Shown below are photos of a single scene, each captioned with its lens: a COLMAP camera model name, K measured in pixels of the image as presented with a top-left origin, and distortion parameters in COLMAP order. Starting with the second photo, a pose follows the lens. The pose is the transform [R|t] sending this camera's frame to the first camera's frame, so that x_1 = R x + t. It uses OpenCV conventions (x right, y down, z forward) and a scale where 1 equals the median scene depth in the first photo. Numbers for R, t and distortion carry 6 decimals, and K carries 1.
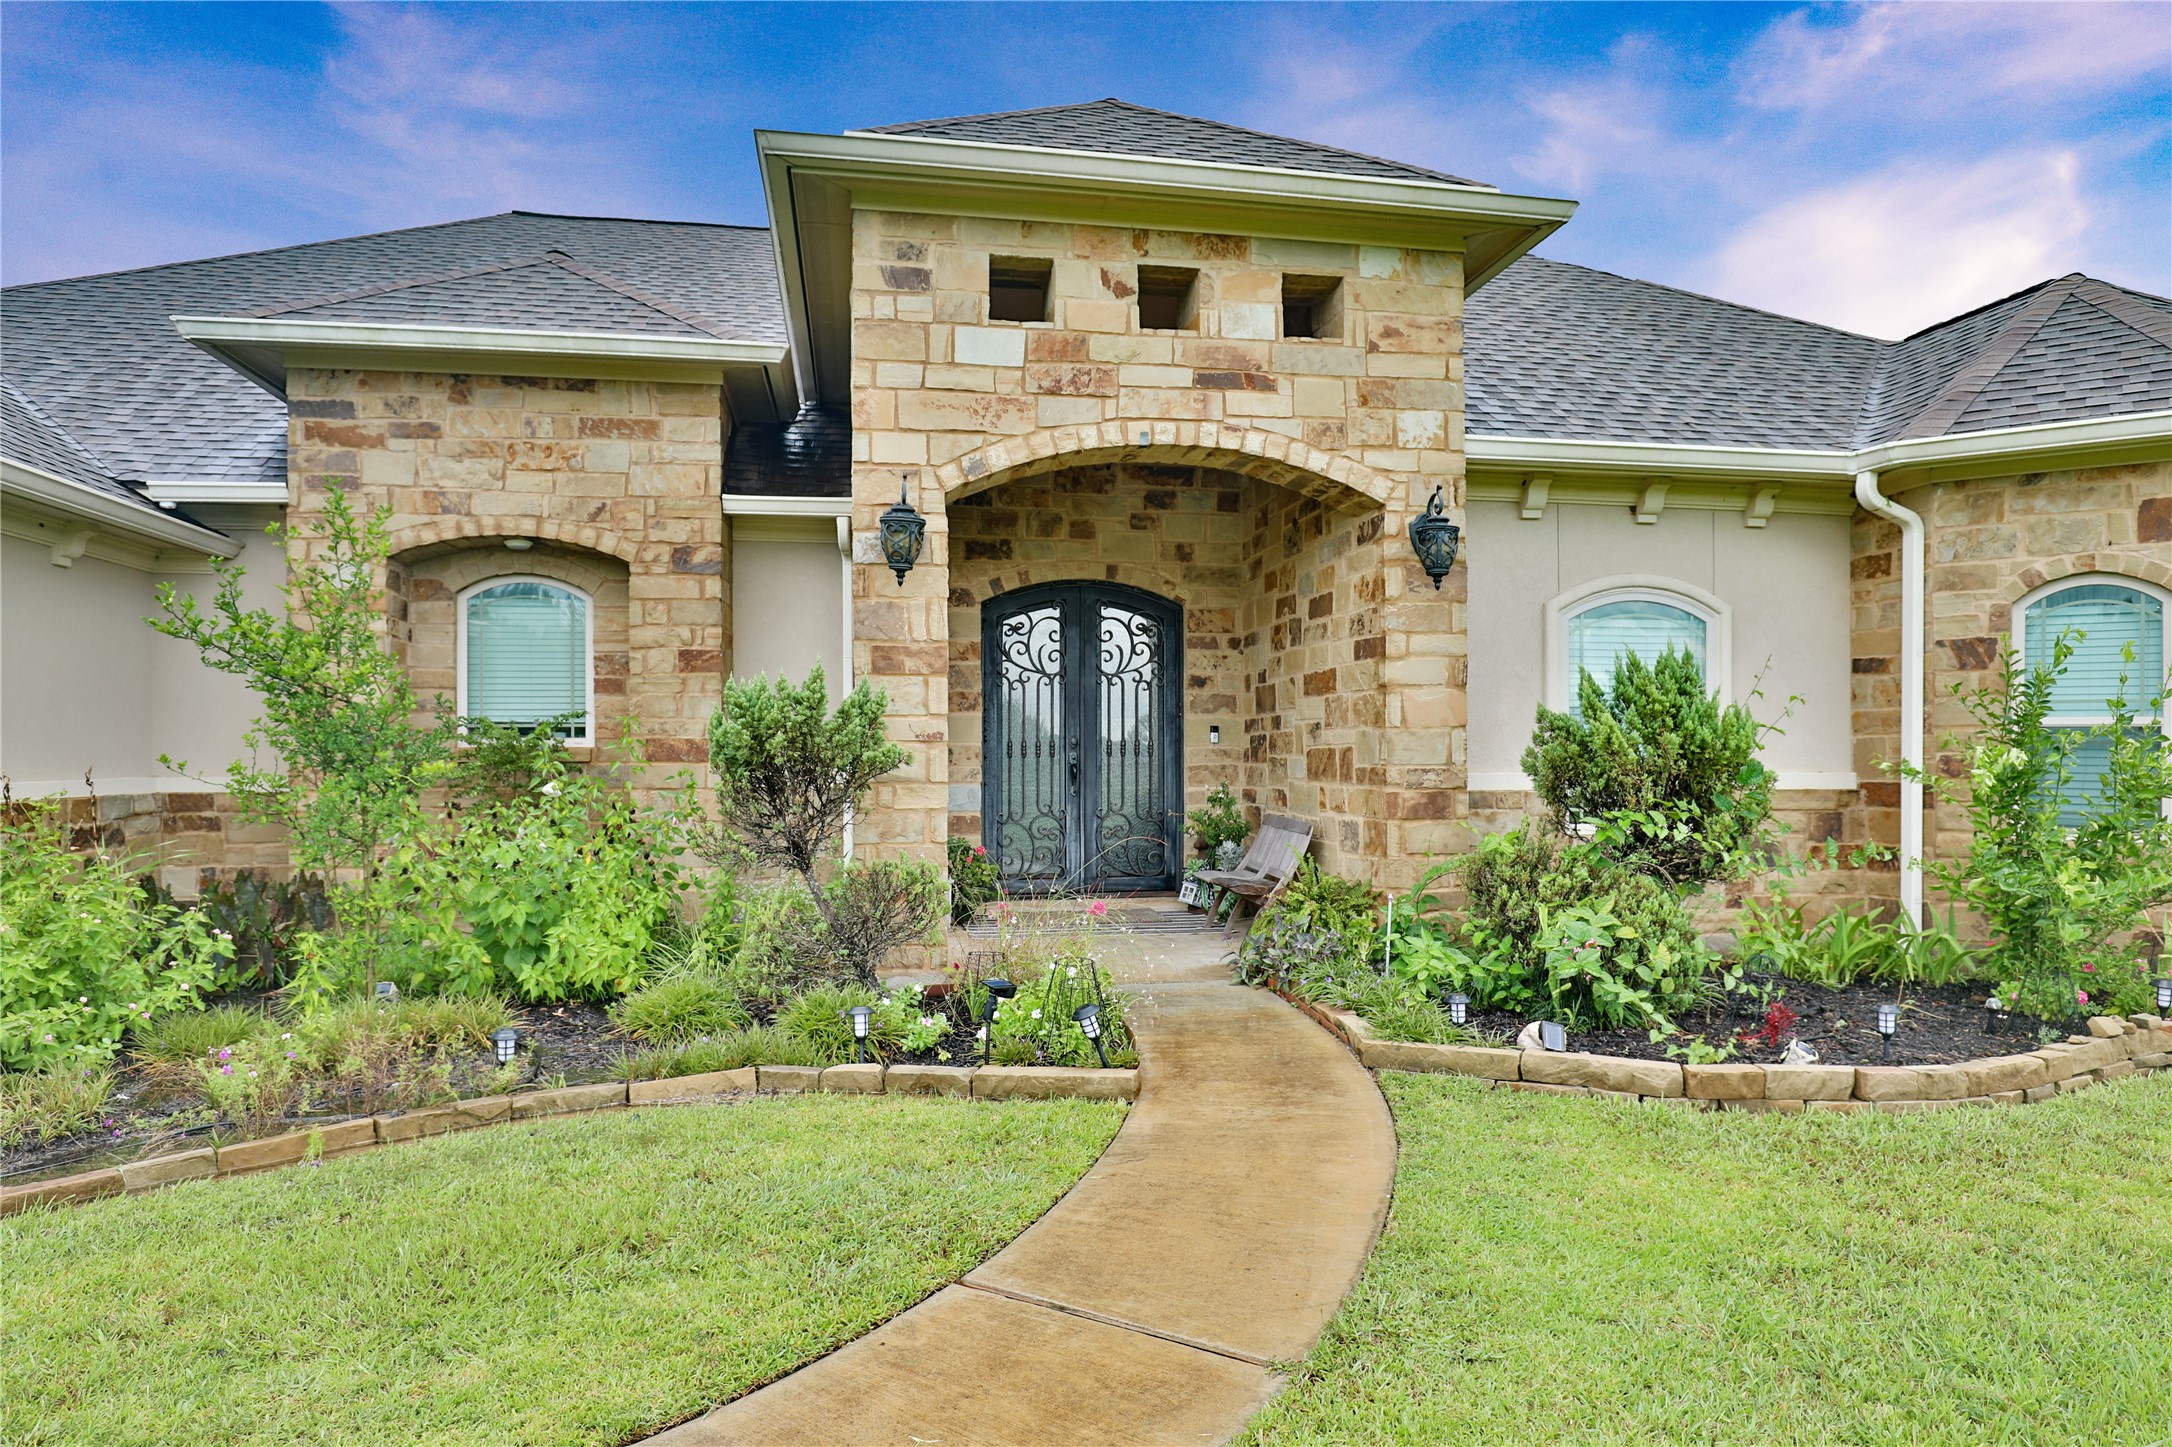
lens RADIAL K [[1320.4, 0, 1088.0], [0, 1320.4, 737.3], [0, 0, 1]] dist [-0.002011, -0.000285]
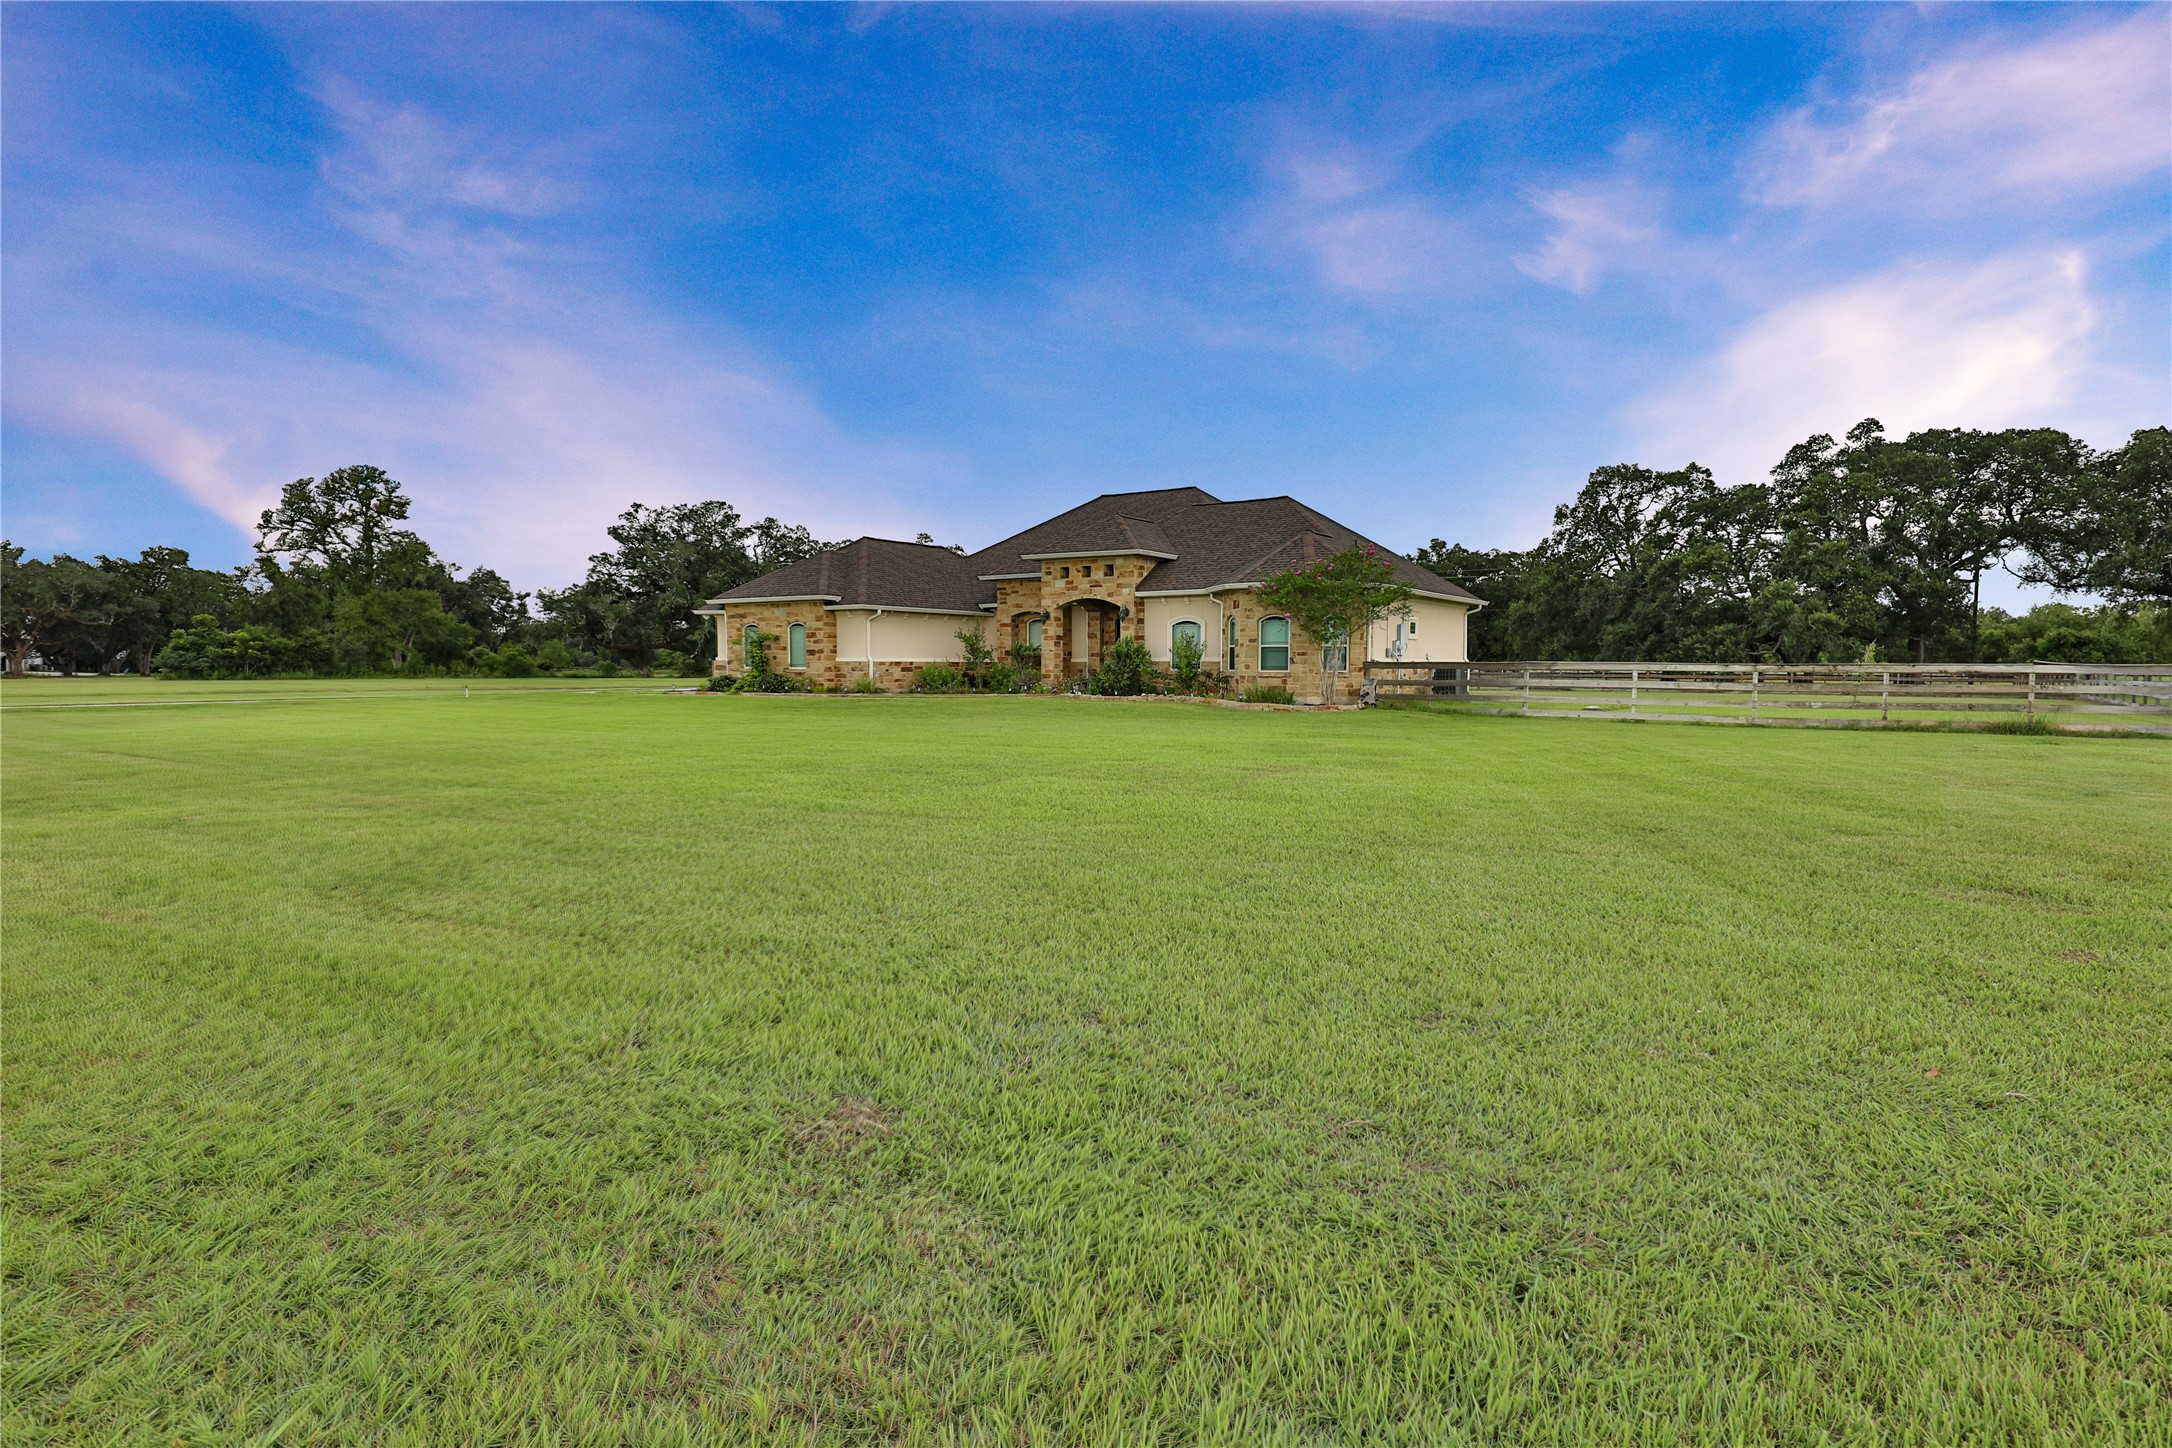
lens RADIAL K [[1178.9, 0, 1086.0], [0, 1178.9, 724.0], [0, 0, 1]] dist [-0.043389, -0.000033]
pose [[0.718154, 0.037933, -0.694850, 3.023395], [0.000741, 0.998471, 0.055274, 0.028832], [0.695884, -0.040211, 0.717027, -2.212772]]
